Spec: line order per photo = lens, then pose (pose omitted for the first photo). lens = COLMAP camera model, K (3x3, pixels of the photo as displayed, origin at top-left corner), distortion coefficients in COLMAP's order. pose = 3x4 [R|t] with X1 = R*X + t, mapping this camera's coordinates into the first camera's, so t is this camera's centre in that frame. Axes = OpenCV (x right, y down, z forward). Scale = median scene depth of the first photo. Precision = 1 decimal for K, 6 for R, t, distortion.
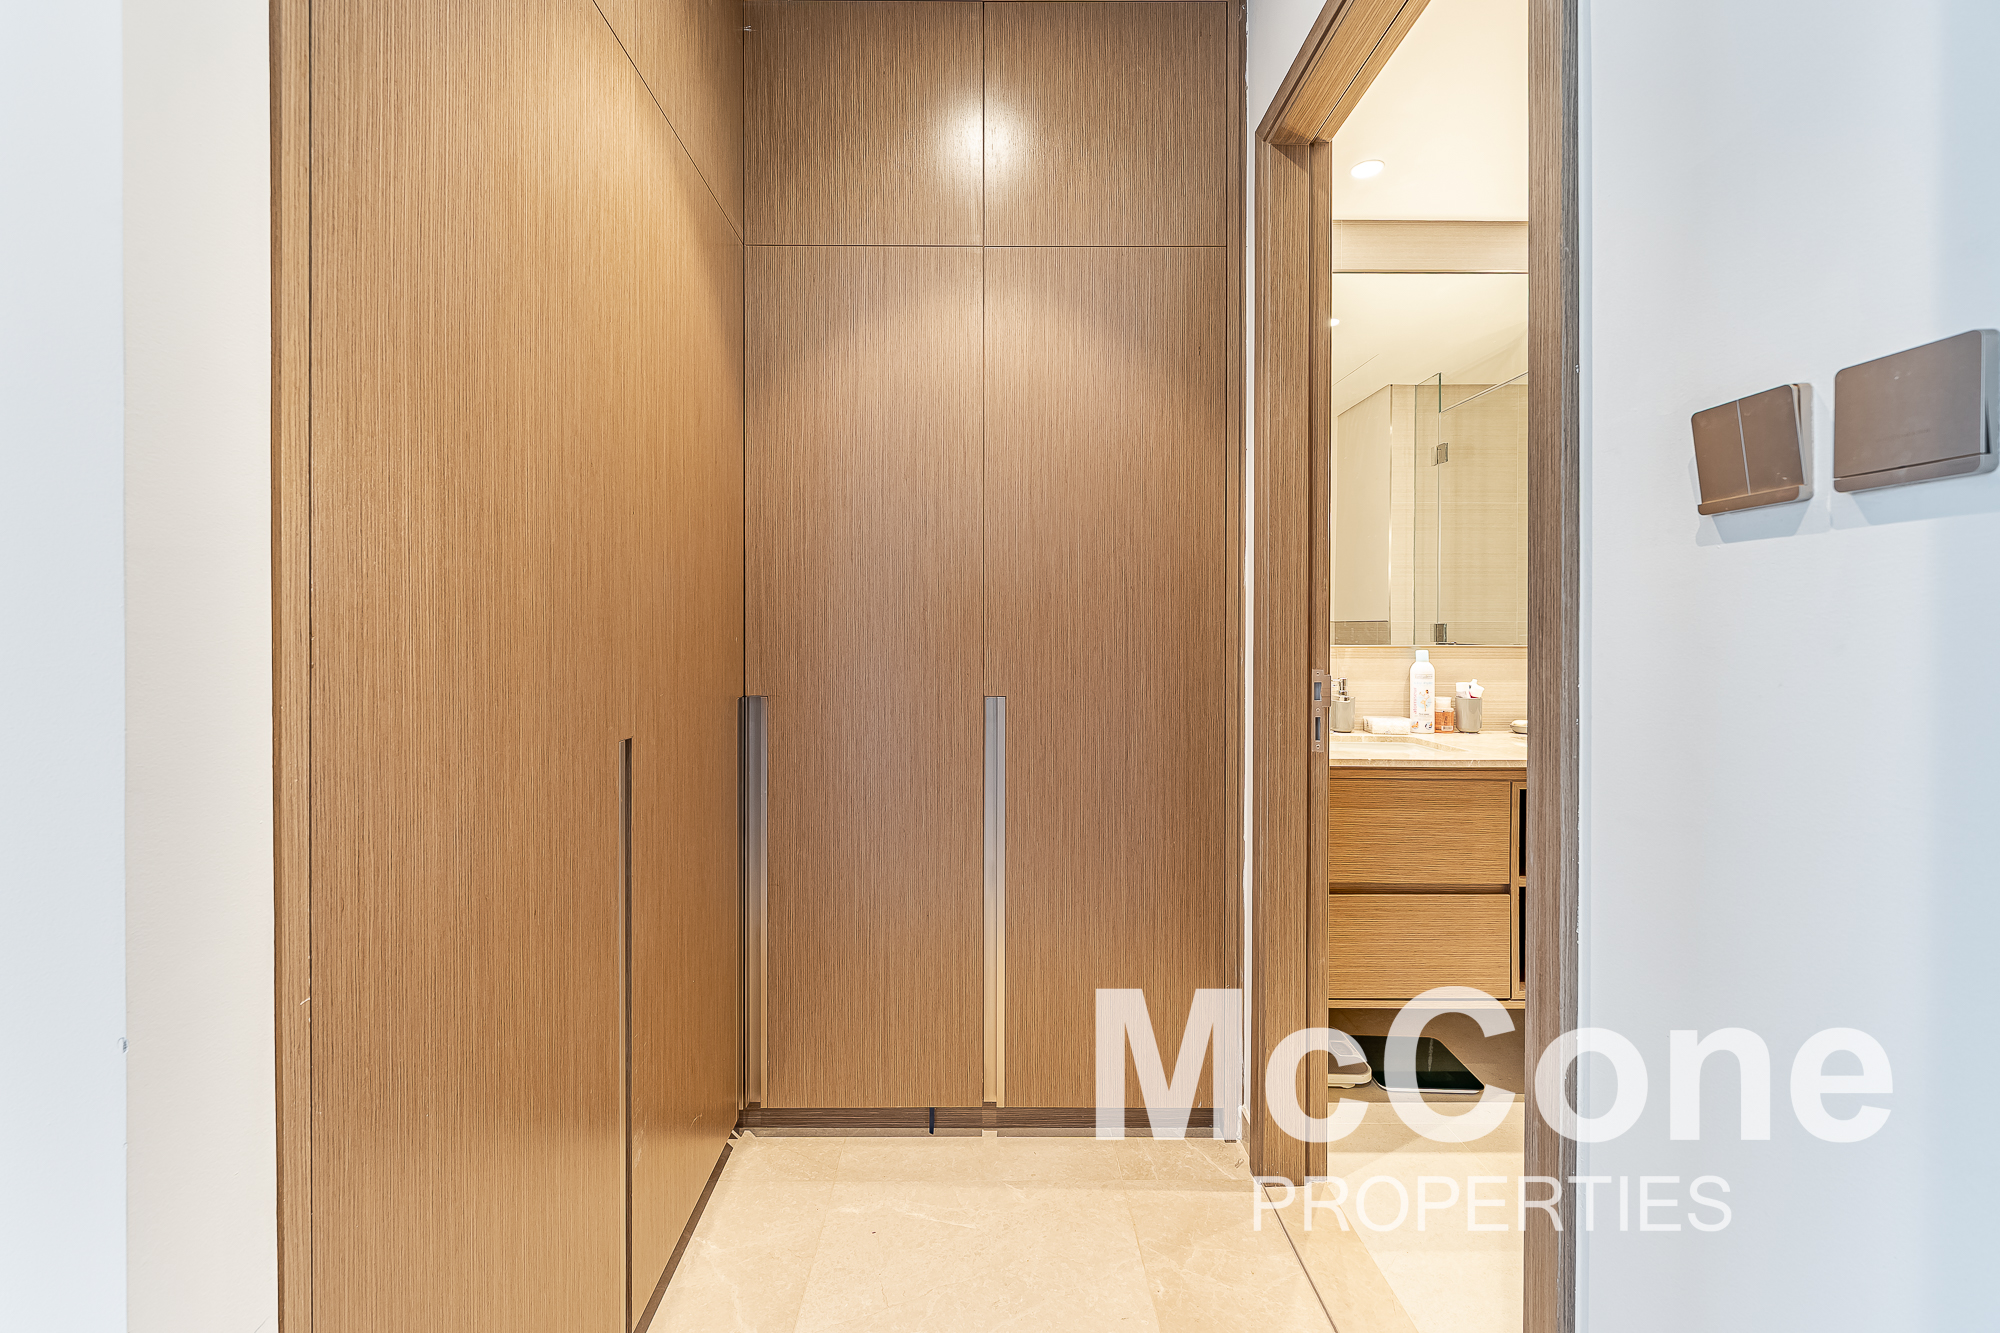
lens RADIAL K [[794.3, 0, 977.1], [0, 794.3, 650.5], [0, 0, 1]] dist [-0.000065, -0.000198]
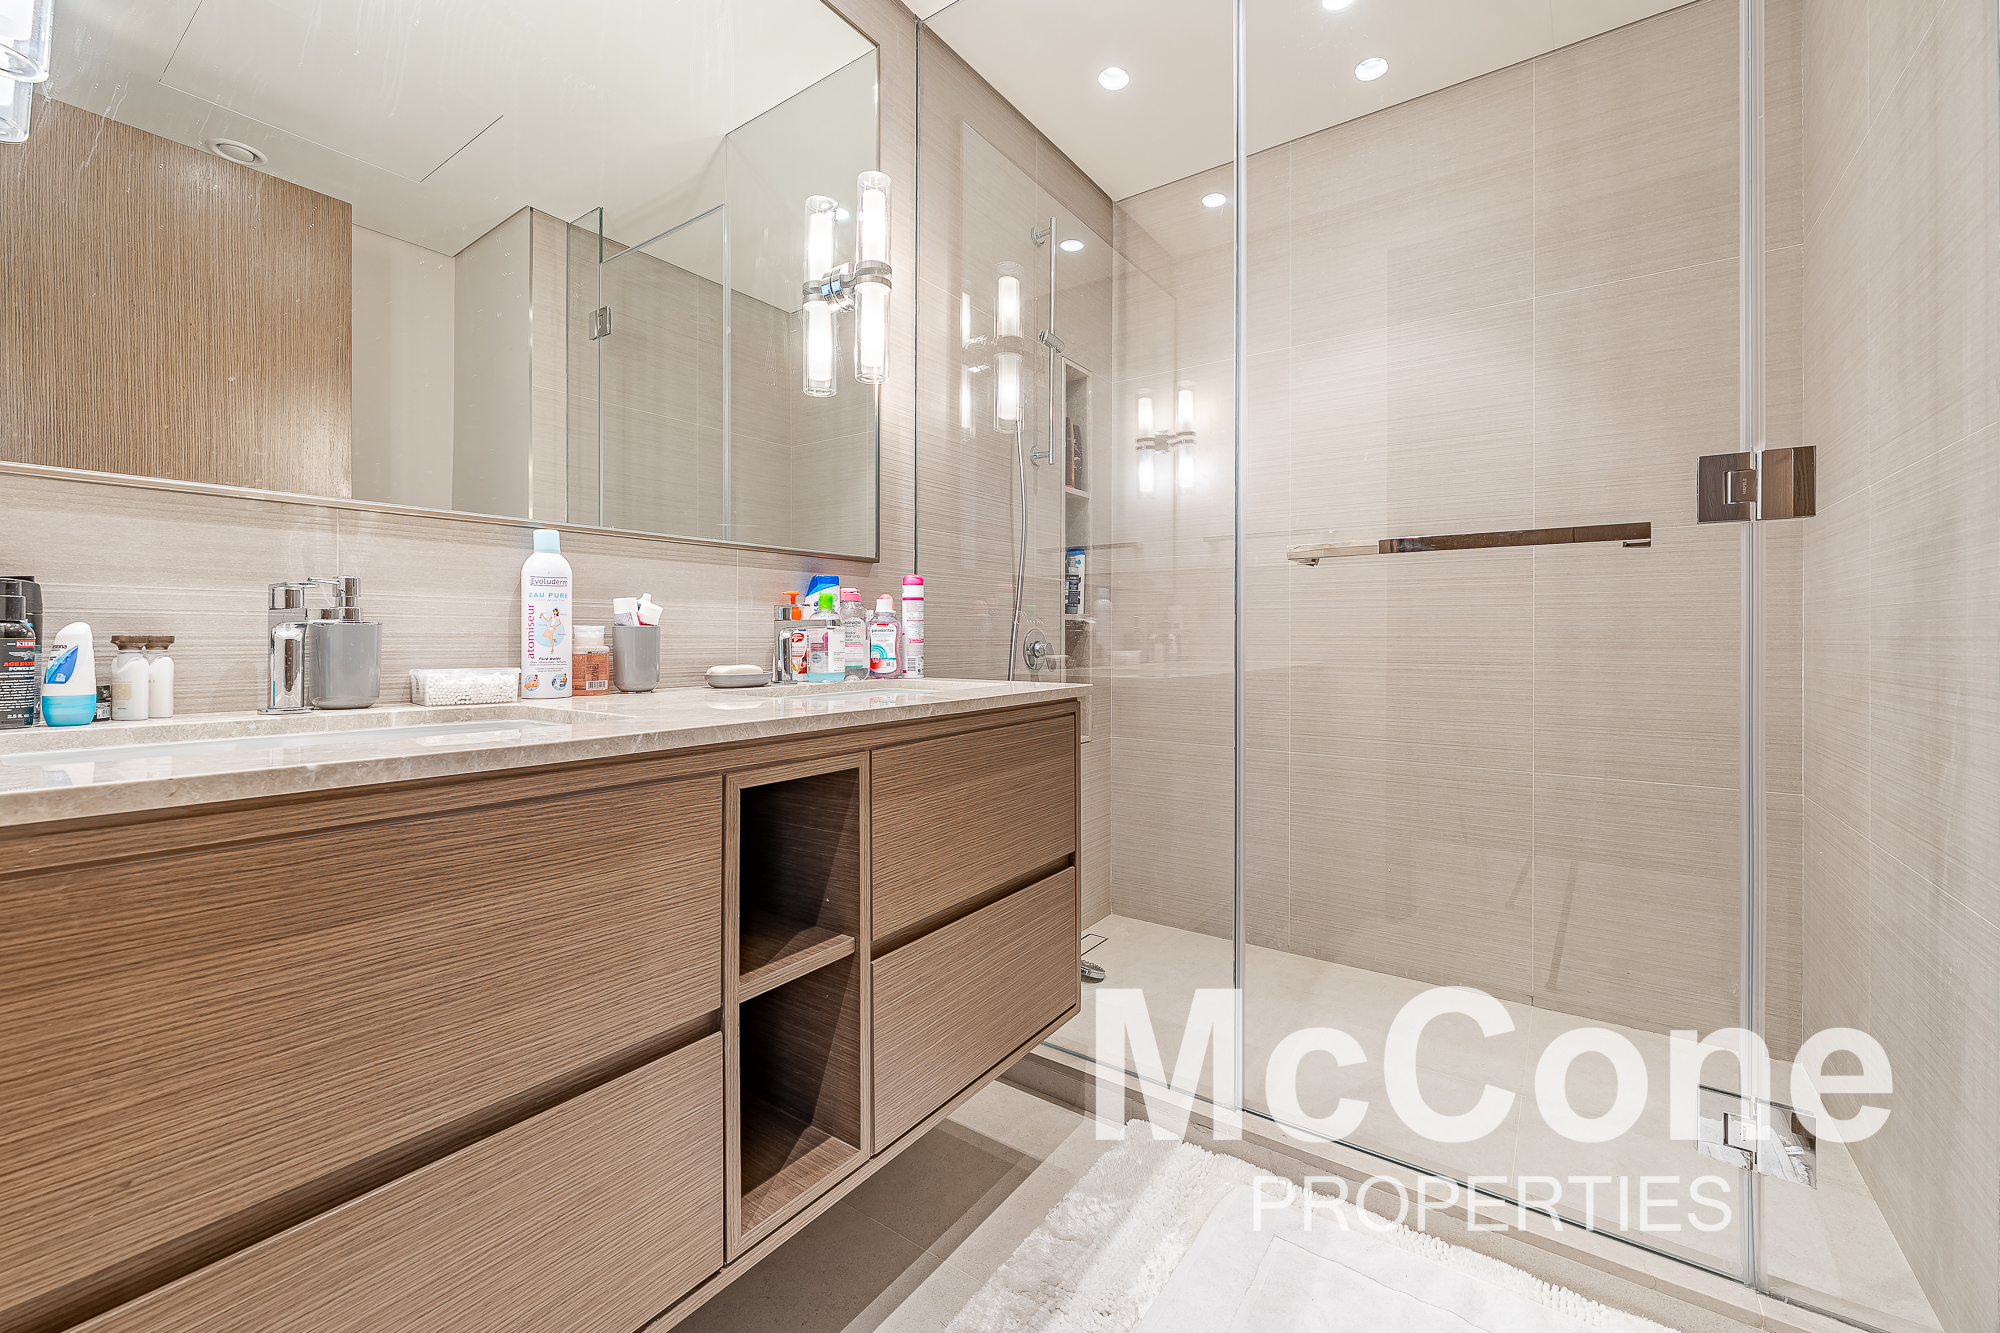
lens RADIAL K [[794.3, 0, 977.1], [0, 794.3, 650.5], [0, 0, 1]] dist [-0.000065, -0.000198]
pose [[0.585400, -0.005348, 0.810727, 0.325998], [0.017566, 0.999827, -0.006088, 0.082685], [-0.810554, 0.017806, 0.585393, 0.512103]]
